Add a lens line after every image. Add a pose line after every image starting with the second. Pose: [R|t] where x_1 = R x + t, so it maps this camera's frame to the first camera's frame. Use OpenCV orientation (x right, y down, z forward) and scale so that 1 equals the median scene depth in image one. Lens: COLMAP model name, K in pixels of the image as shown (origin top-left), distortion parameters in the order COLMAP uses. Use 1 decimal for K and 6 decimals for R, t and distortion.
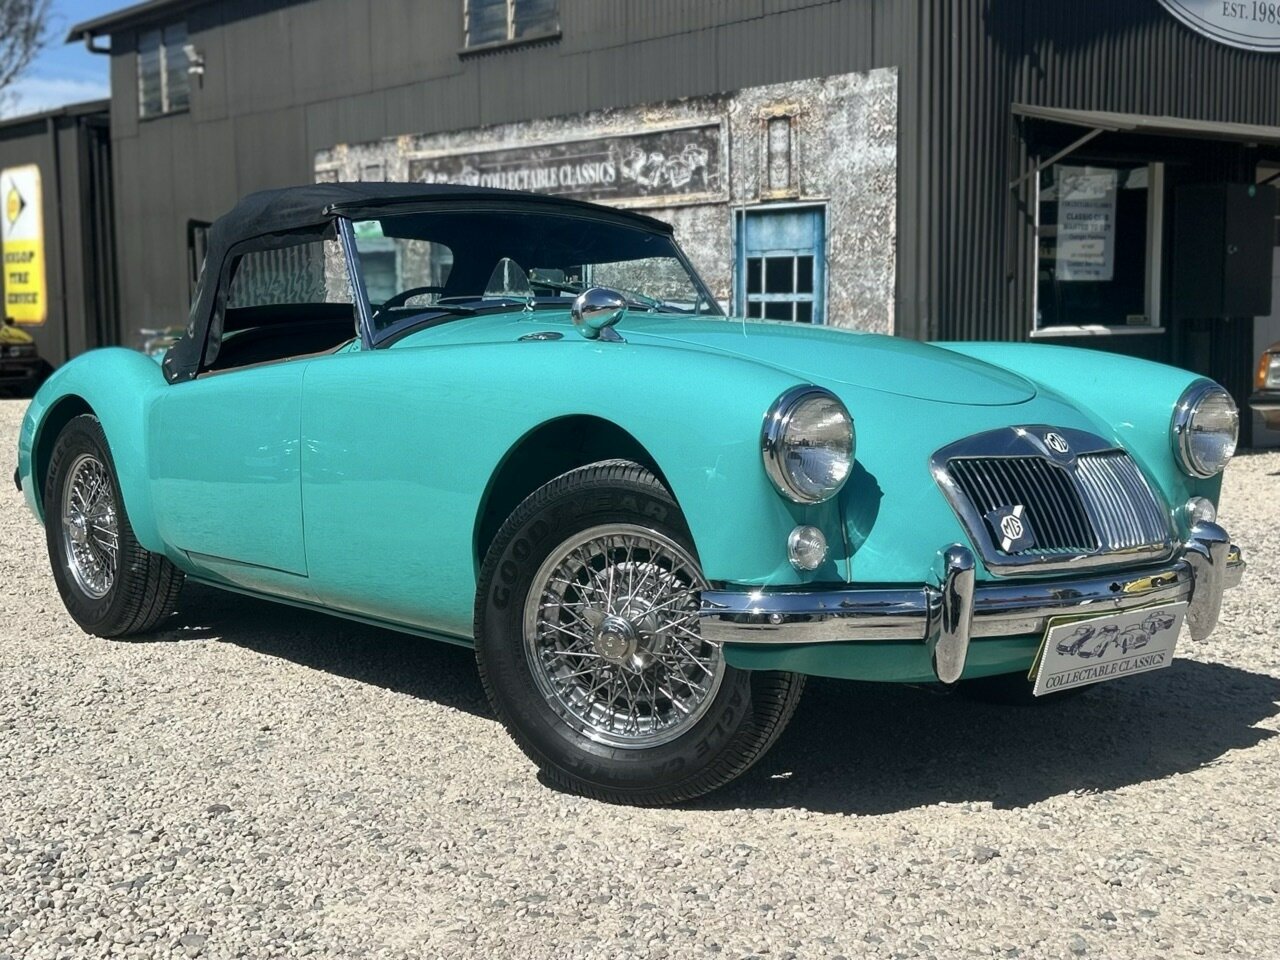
lens RADIAL K [[1845.8, 0, 674.1], [0, 1845.8, 458.5], [0, 0, 1]] dist [0.154458, -0.503648]
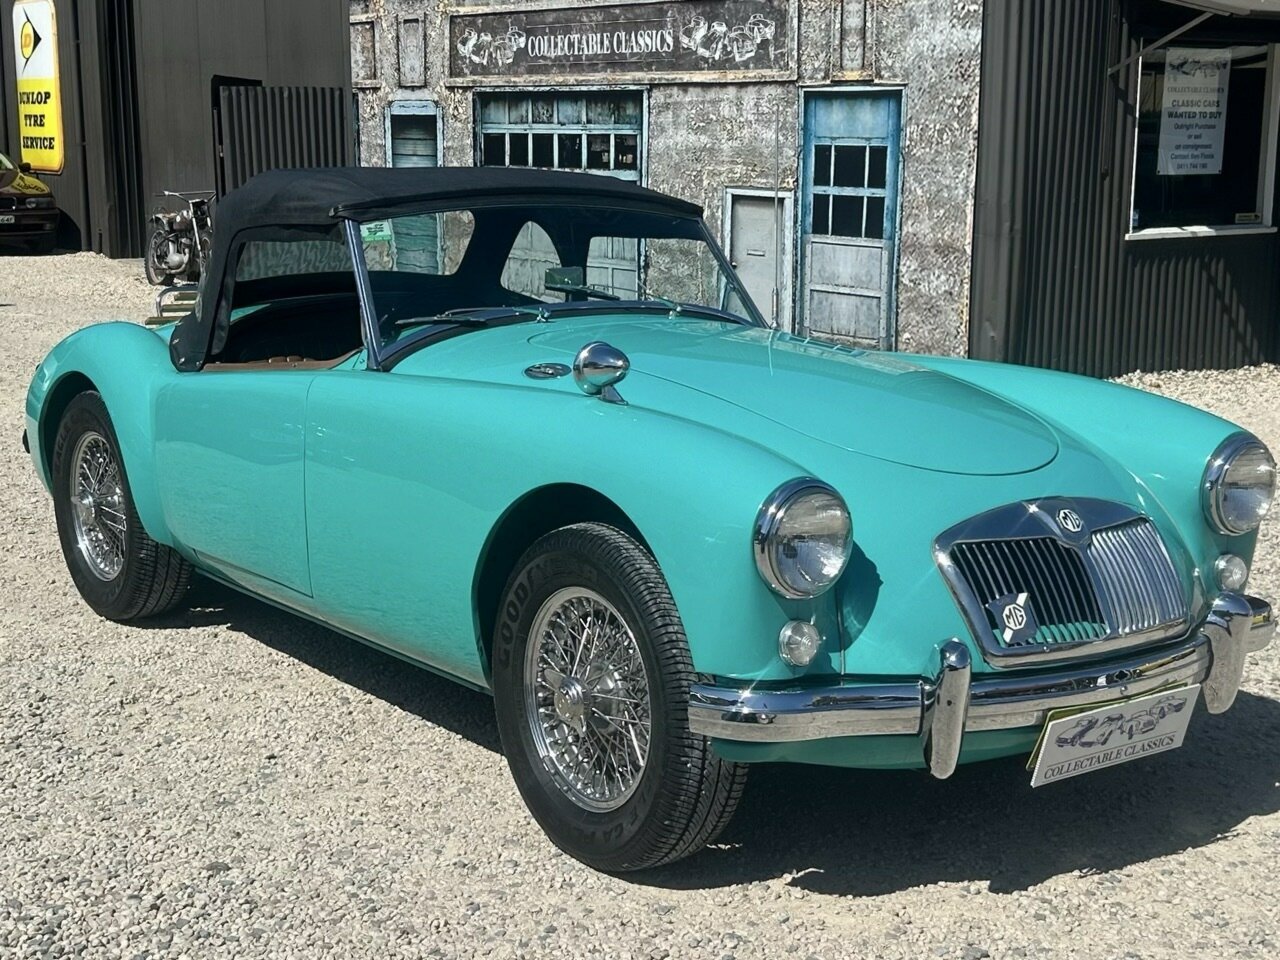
lens RADIAL K [[2043.2, 0, 656.5], [0, 2043.2, 483.9], [0, 0, 1]] dist [0.191158, -0.712697]
pose [[0.998561, 0.020902, -0.049379, 0.042216], [-0.015559, 0.994221, 0.106219, -0.137242], [0.051314, -0.105298, 0.993116, -0.071591]]
